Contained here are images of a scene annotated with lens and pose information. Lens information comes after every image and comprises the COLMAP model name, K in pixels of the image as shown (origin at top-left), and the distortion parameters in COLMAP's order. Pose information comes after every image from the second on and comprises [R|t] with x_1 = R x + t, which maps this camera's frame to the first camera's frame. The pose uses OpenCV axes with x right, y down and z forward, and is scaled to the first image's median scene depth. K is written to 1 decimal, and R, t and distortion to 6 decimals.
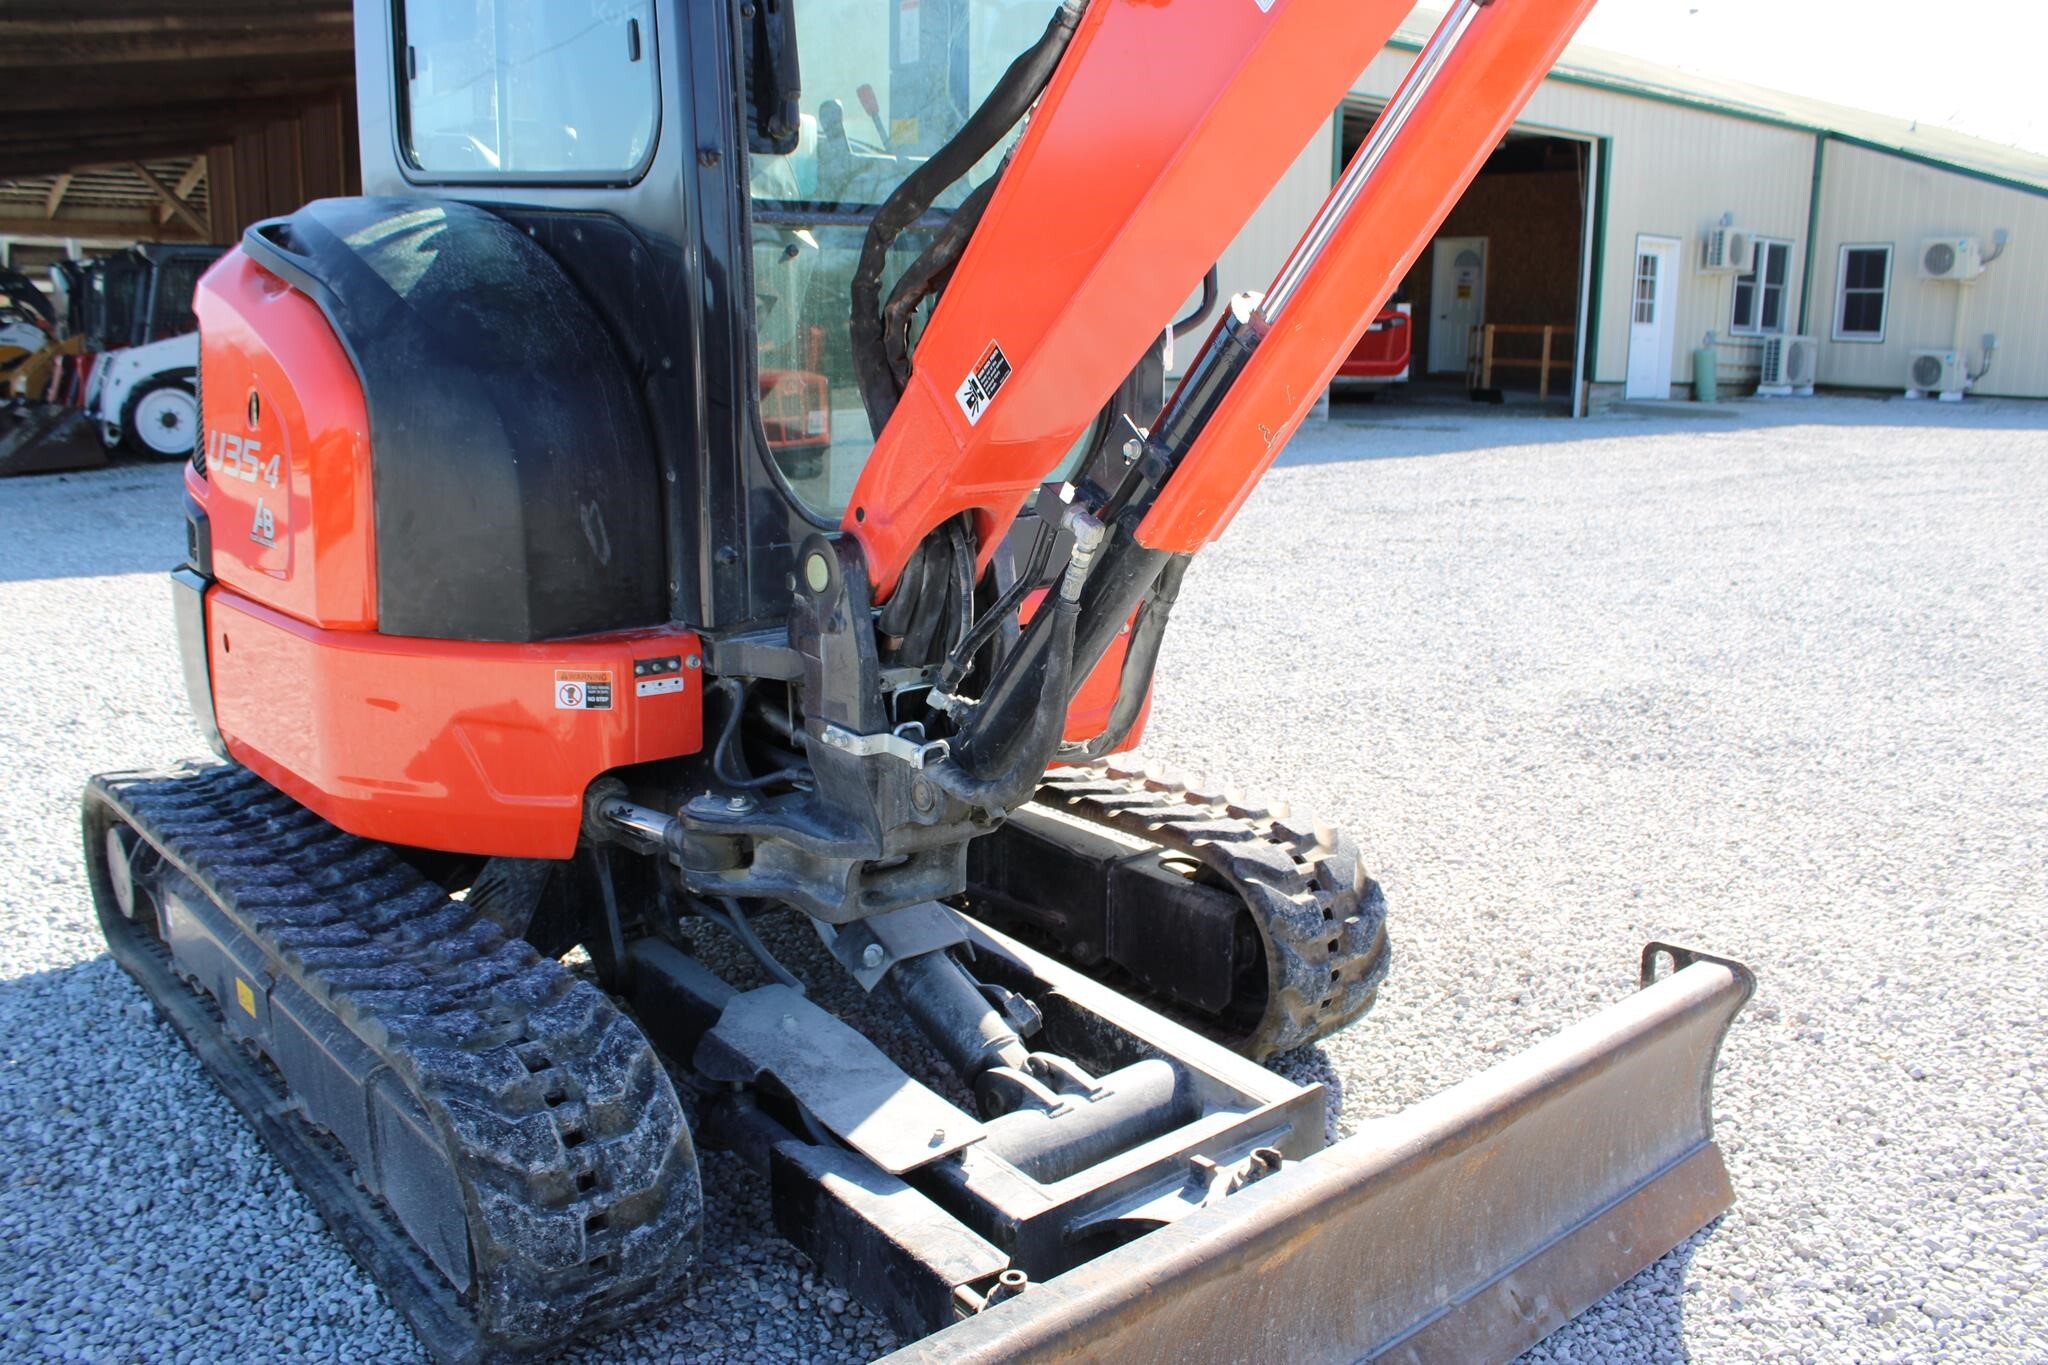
lens RADIAL K [[1685.4, 0, 1029.1], [0, 1685.4, 693.4], [0, 0, 1]] dist [-0.165751, 0.142351]
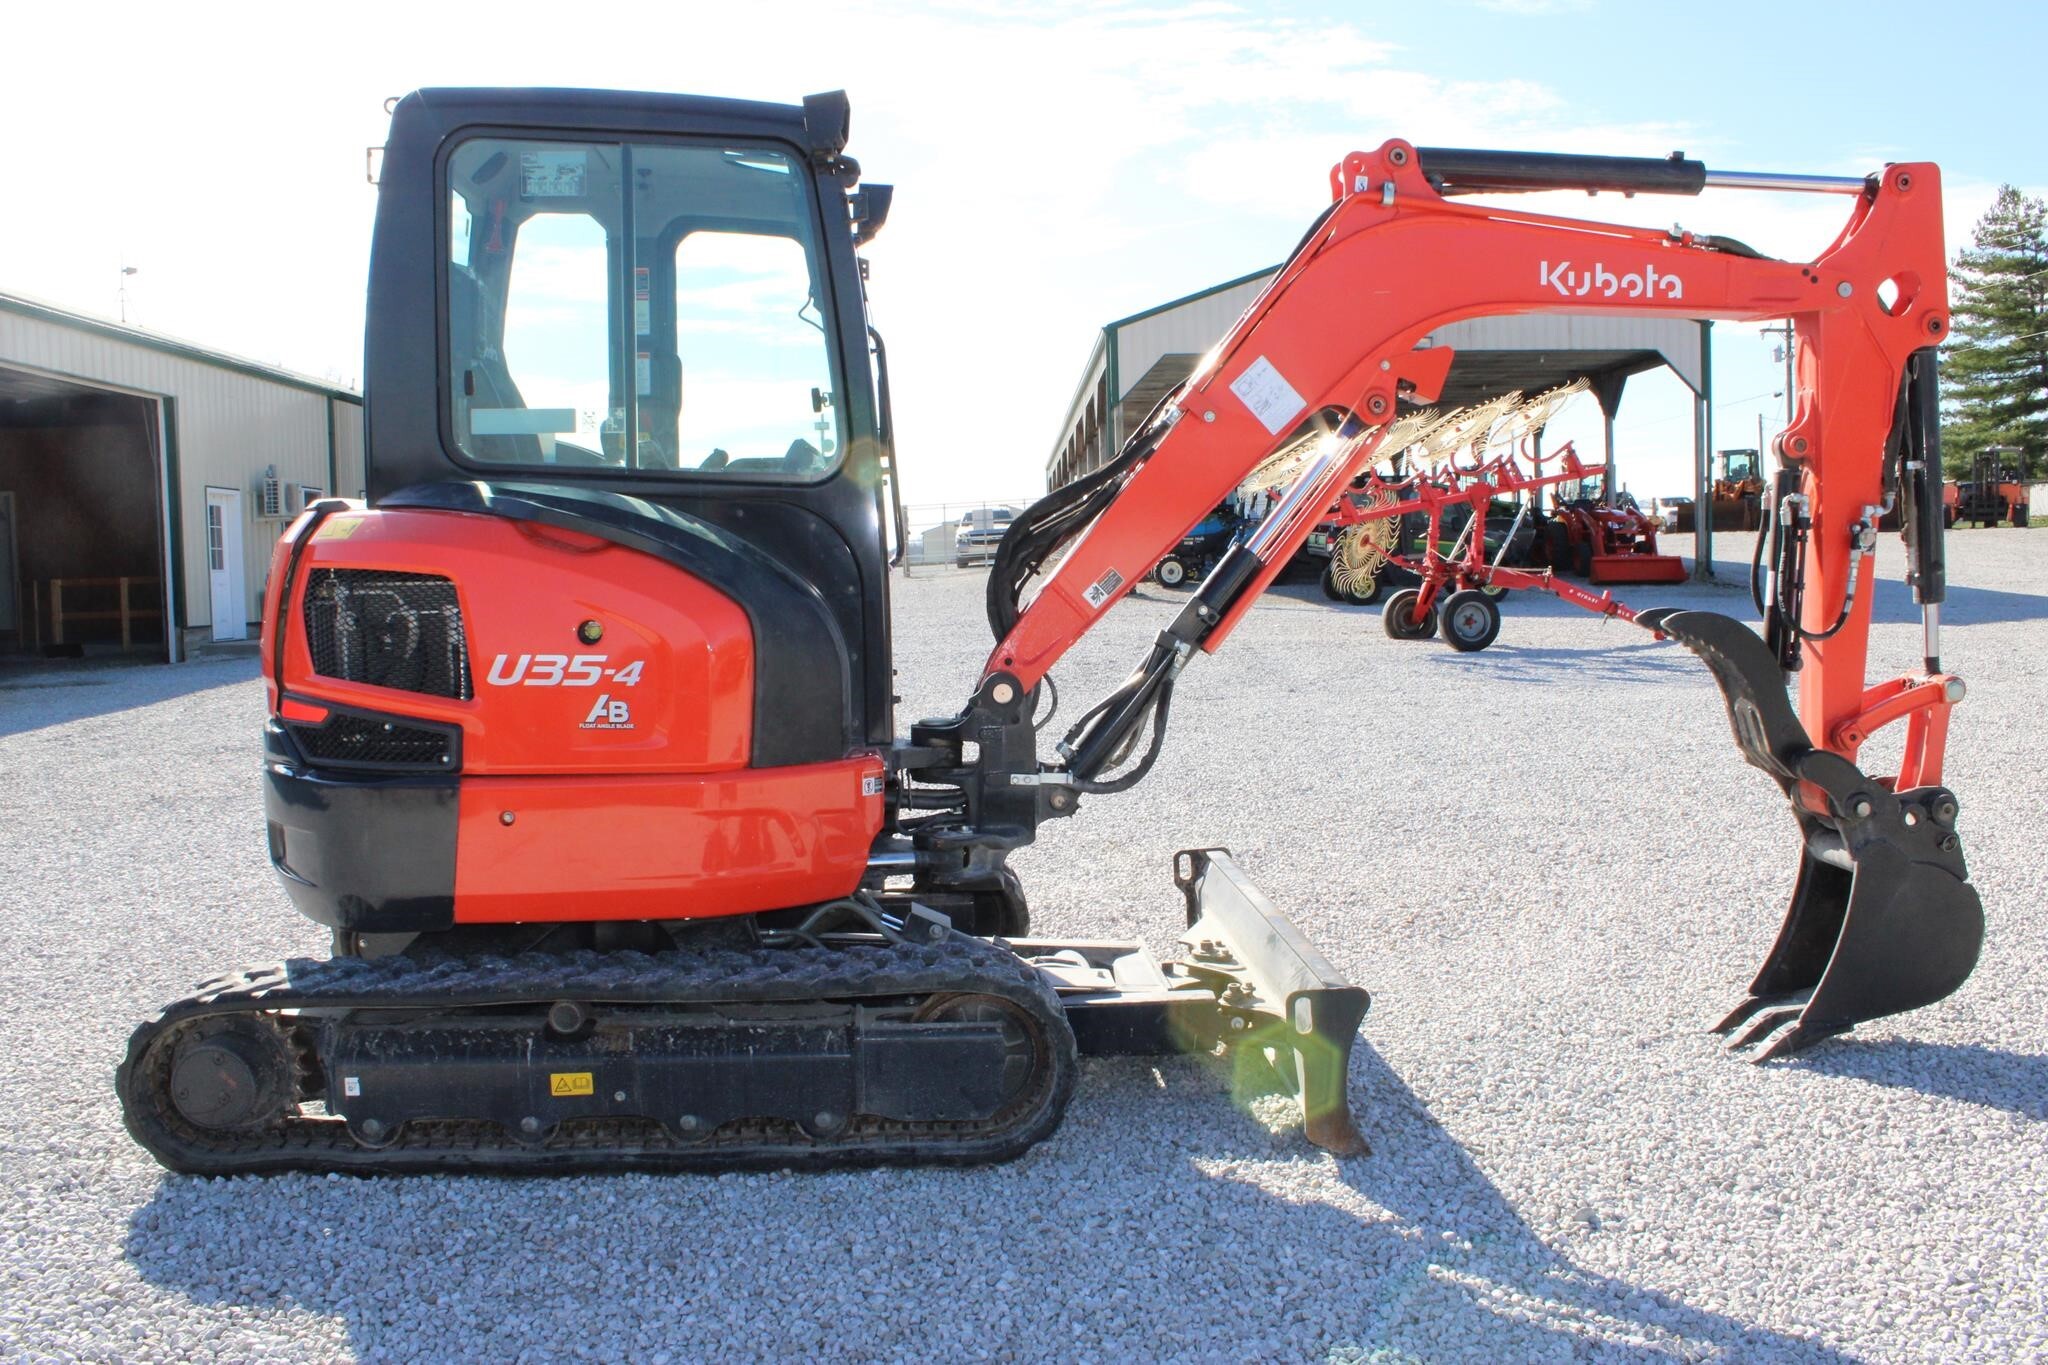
lens RADIAL K [[1685.4, 0, 1004.4], [0, 1685.4, 688.3], [0, 0, 1]] dist [-0.165751, 0.142351]
pose [[0.605507, -0.086479, 0.791127, -1.294512], [0.201884, 0.978253, -0.047583, 0.010637], [-0.769808, 0.188528, 0.609798, -0.123941]]
